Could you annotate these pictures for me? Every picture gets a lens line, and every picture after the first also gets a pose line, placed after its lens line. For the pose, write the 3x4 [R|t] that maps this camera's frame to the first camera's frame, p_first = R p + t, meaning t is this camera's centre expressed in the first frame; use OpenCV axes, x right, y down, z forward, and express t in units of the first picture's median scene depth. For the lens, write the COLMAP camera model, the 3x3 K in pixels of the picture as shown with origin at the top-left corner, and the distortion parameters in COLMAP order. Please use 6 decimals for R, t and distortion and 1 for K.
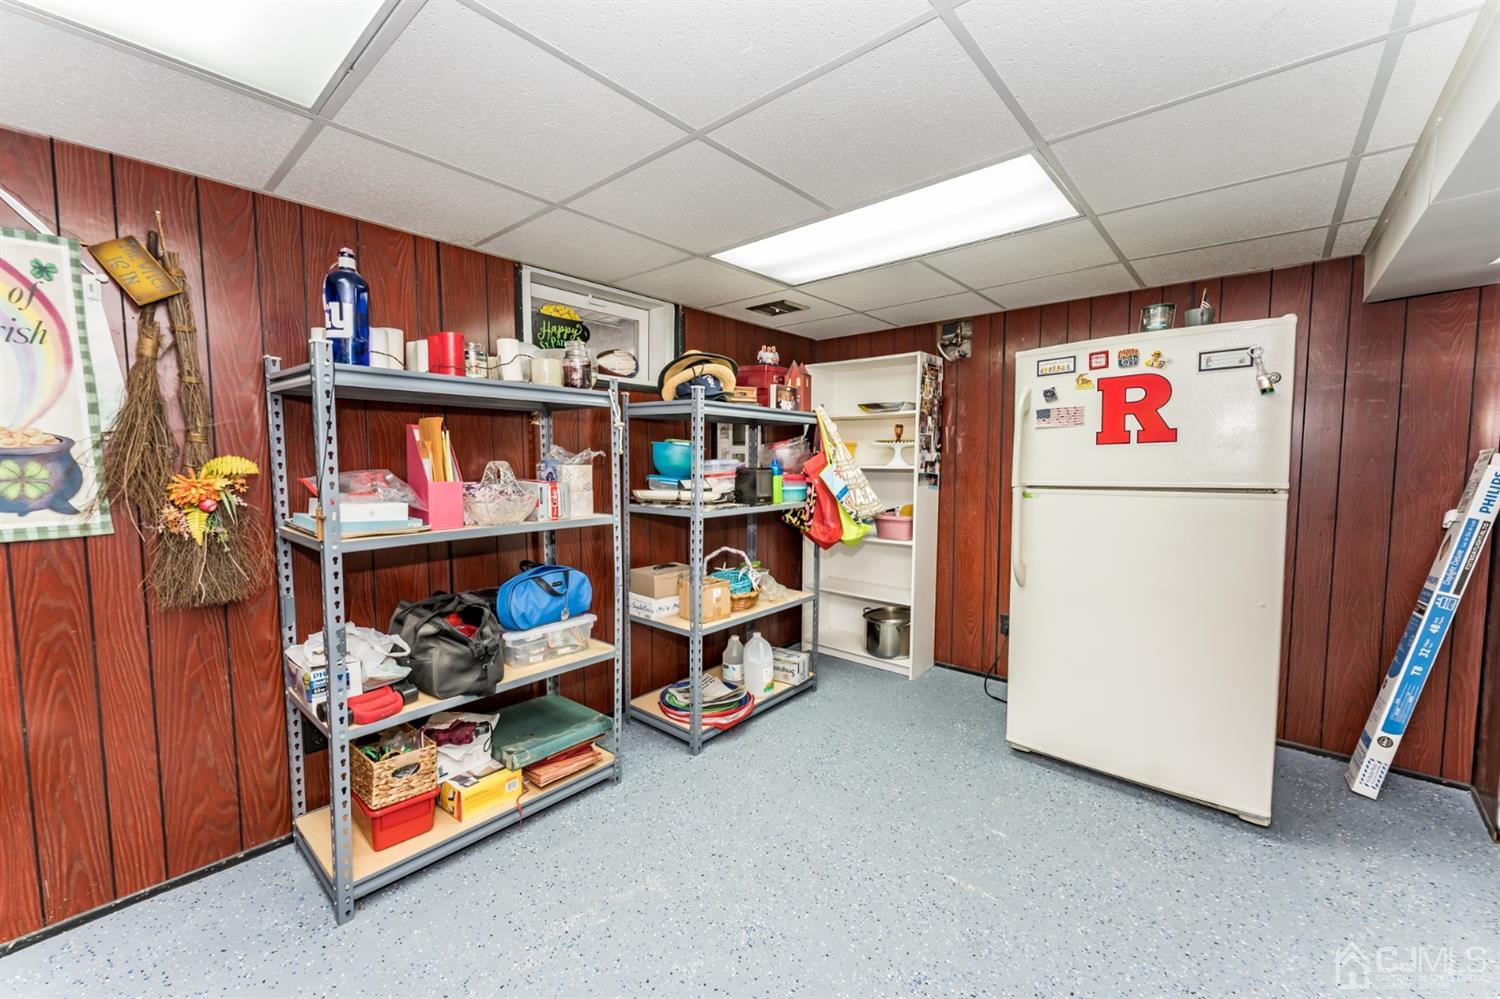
lens RADIAL K [[595.2, 0, 744.0], [0, 595.2, 502.0], [0, 0, 1]] dist [-0.000381, -0.000483]
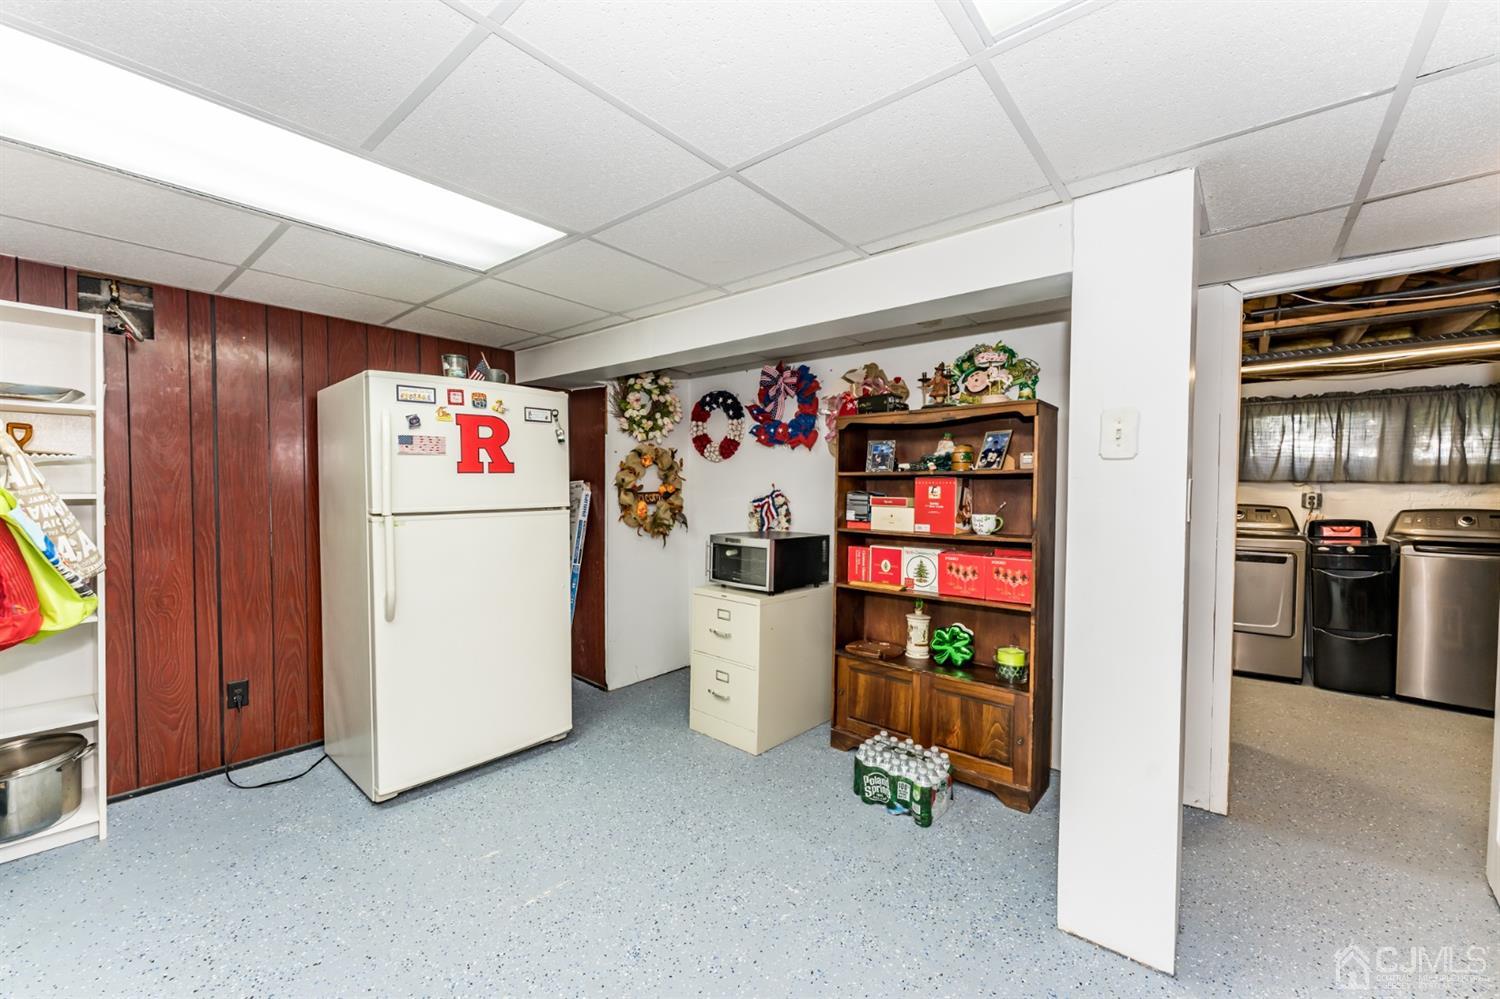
lens RADIAL K [[595.2, 0, 744.0], [0, 595.2, 500.8], [0, 0, 1]] dist [-0.000381, -0.000483]
pose [[-0.012836, -0.022884, 0.999656, -0.514615], [0.063547, 0.997698, 0.023655, -0.037057], [-0.997896, 0.063828, -0.011352, 0.481327]]
